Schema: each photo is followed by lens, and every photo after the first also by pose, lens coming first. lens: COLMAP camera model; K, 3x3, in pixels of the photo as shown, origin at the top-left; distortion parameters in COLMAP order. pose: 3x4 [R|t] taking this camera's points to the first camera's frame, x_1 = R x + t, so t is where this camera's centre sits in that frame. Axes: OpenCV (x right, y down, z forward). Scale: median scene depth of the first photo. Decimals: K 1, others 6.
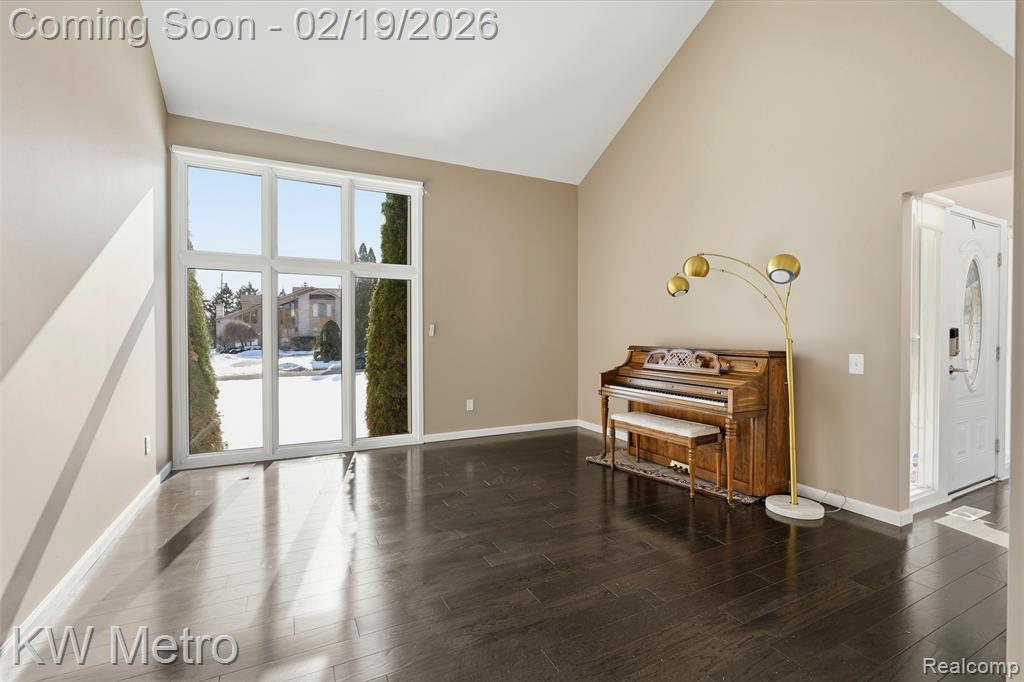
lens RADIAL K [[457.6, 0, 506.6], [0, 457.6, 334.9], [0, 0, 1]] dist [-0.001933, 0.001388]
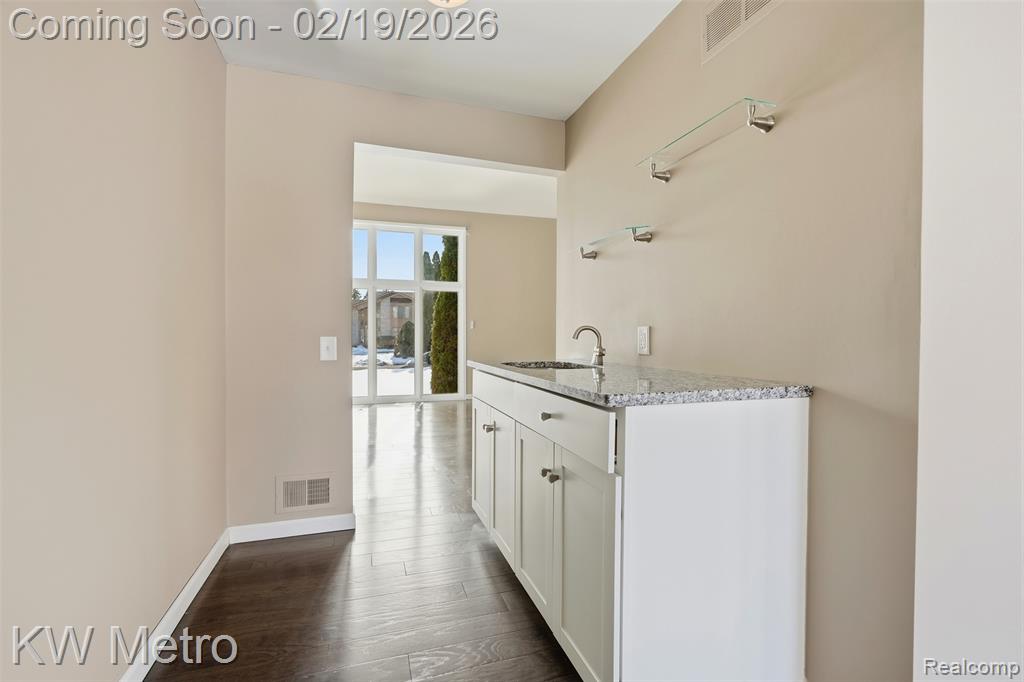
lens RADIAL K [[457.6, 0, 517.4], [0, 457.6, 341.3], [0, 0, 1]] dist [-0.001933, 0.001388]
pose [[0.991107, 0.005170, -0.132966, 0.167373], [-0.003693, 0.999929, 0.011350, 0.023123], [0.133015, -0.010758, 0.991056, -0.428839]]
